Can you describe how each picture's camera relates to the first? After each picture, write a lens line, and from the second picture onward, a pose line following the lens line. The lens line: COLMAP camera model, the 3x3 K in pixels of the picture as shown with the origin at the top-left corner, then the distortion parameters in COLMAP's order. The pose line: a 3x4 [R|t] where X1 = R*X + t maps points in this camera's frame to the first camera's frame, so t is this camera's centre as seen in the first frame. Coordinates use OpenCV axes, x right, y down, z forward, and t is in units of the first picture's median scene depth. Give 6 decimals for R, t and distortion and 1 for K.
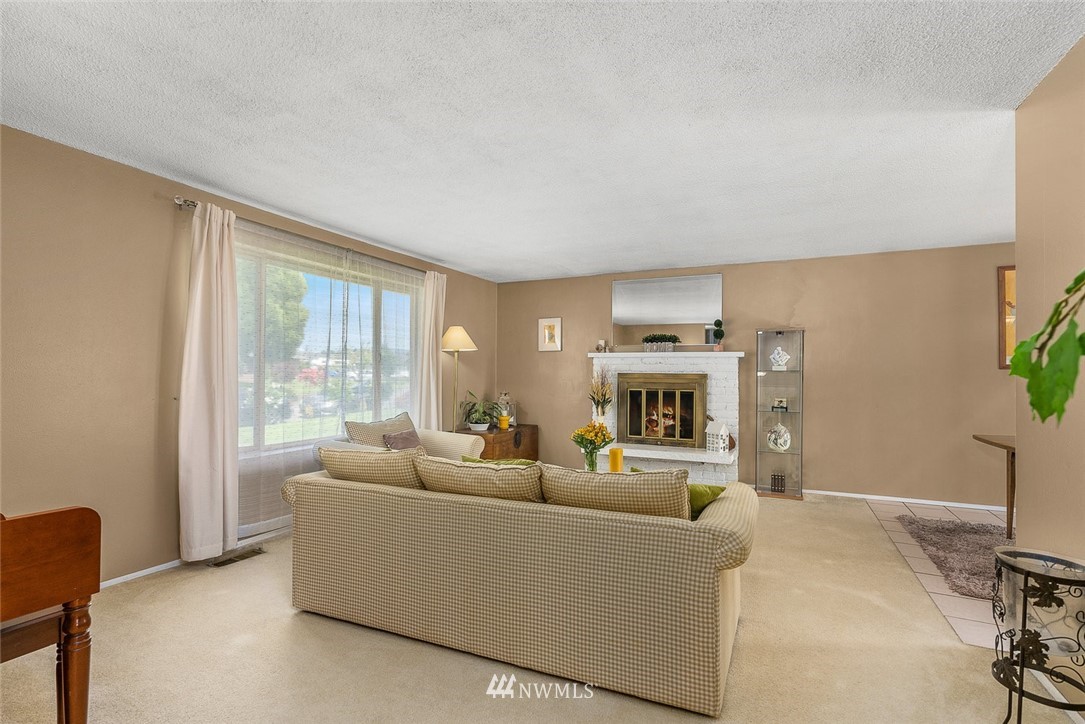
lens RADIAL K [[522.6, 0, 549.5], [0, 522.6, 377.5], [0, 0, 1]] dist [-0.000125, 0.000400]
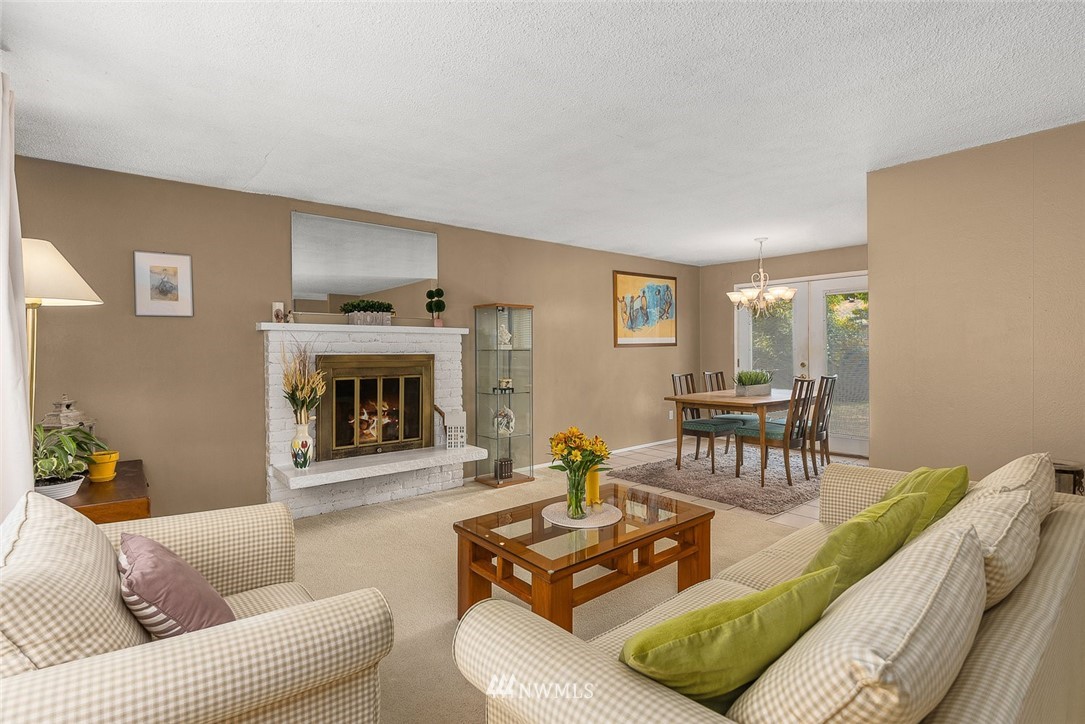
lens RADIAL K [[522.6, 0, 543.1], [0, 522.6, 353.5], [0, 0, 1]] dist [-0.000125, 0.000400]
pose [[0.444277, -0.014693, 0.895769, -0.342554], [0.016238, 0.999833, 0.008347, -0.011901], [-0.895742, 0.010837, 0.444441, 0.475719]]
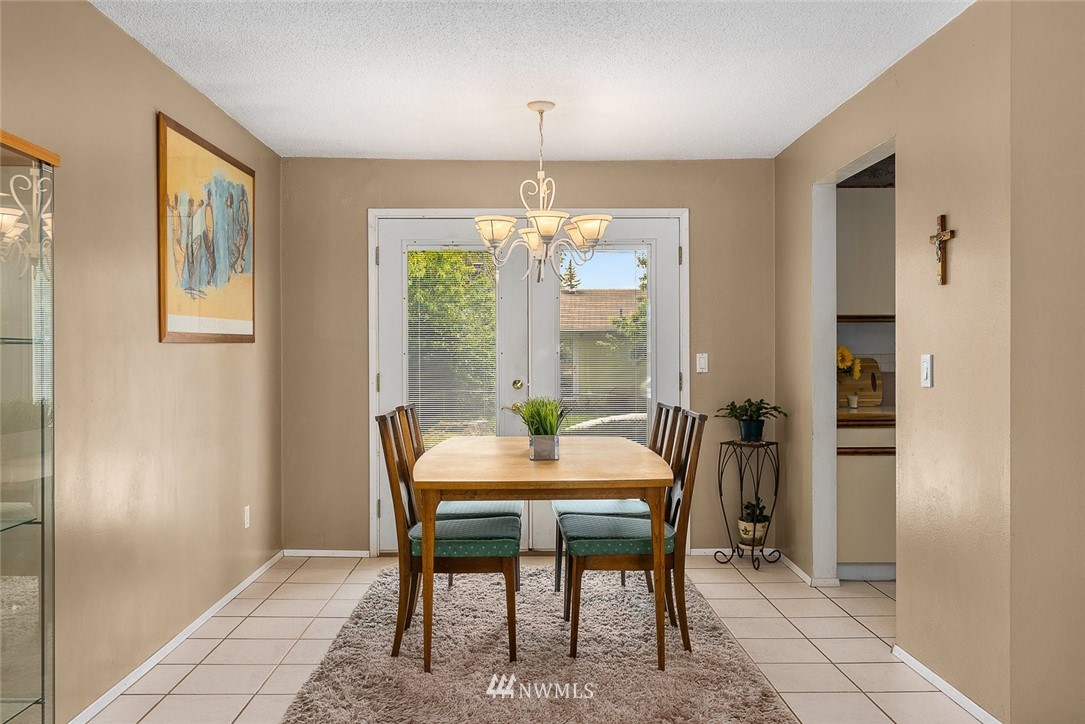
lens RADIAL K [[893.9, 0, 539.4], [0, 893.9, 359.5], [0, 0, 1]] dist [-0.004224, 0.000285]
pose [[-0.417201, -0.006804, 0.908789, 0.026430], [0.009333, 0.999887, 0.011770, -0.005755], [-0.908767, 0.013393, -0.417090, 0.851118]]
